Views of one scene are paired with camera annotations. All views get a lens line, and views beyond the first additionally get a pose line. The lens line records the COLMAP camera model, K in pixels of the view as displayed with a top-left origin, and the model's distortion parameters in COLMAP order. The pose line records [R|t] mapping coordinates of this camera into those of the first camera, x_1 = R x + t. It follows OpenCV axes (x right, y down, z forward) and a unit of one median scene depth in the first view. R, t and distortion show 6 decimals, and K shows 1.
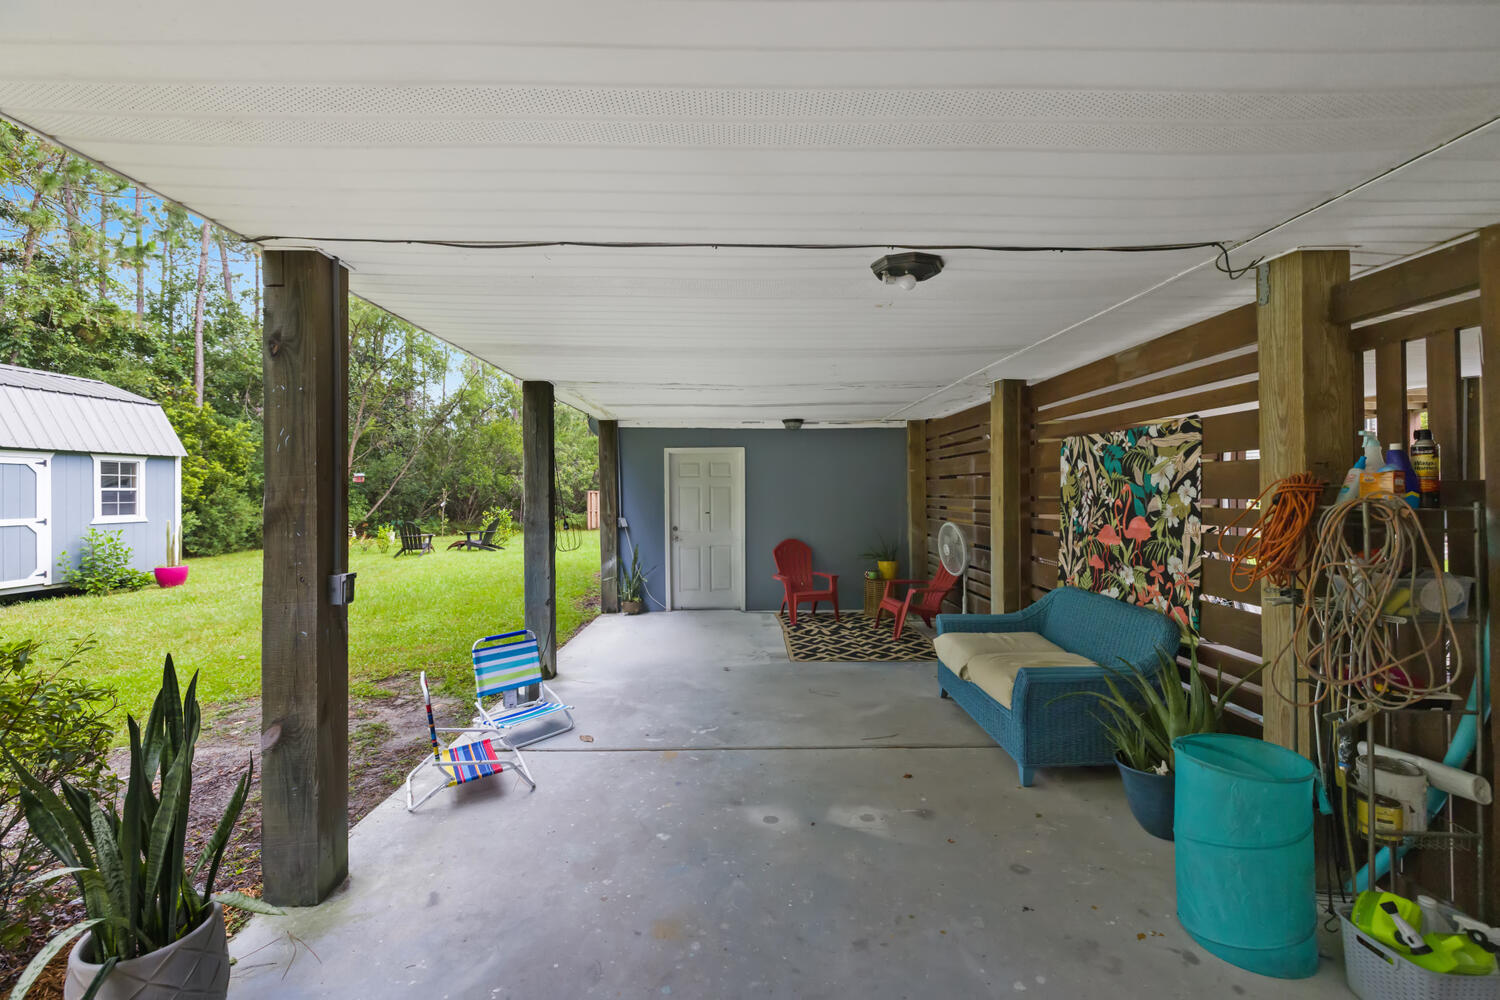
lens RADIAL K [[629.6, 0, 749.1], [0, 629.6, 492.5], [0, 0, 1]] dist [0.000132, 0.000106]
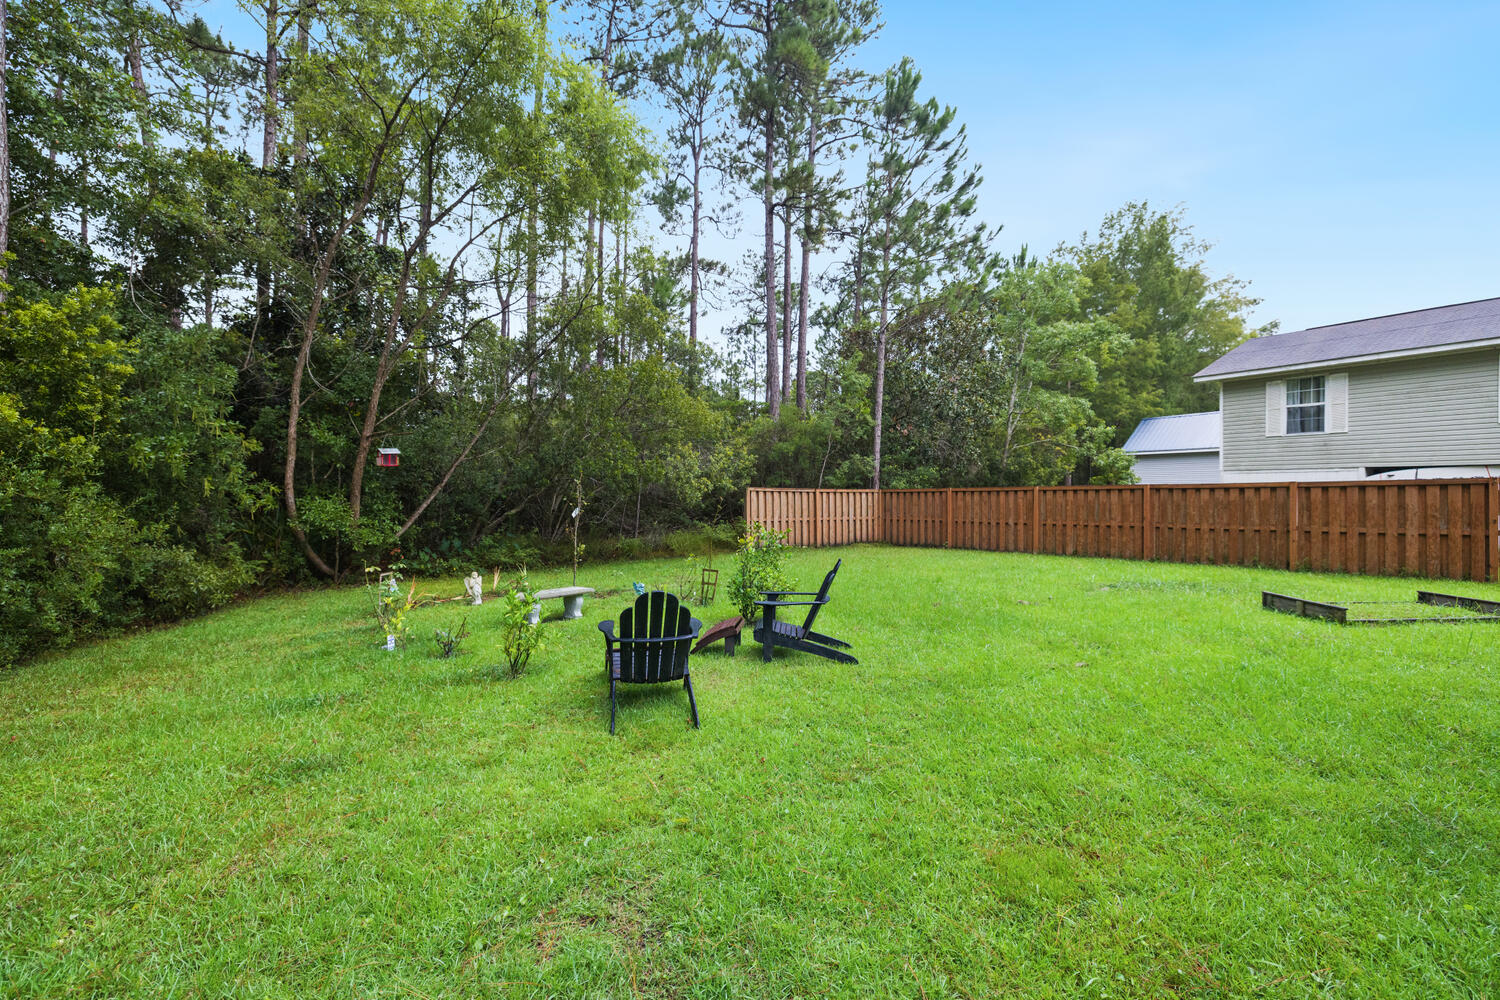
lens RADIAL K [[629.6, 0, 751.6], [0, 629.6, 492.5], [0, 0, 1]] dist [0.000132, 0.000106]
pose [[0.999774, 0.005675, 0.020501, -0.345201], [-0.005709, 0.999982, 0.001636, 0.001523], [-0.020492, -0.001752, 0.999788, 0.500675]]
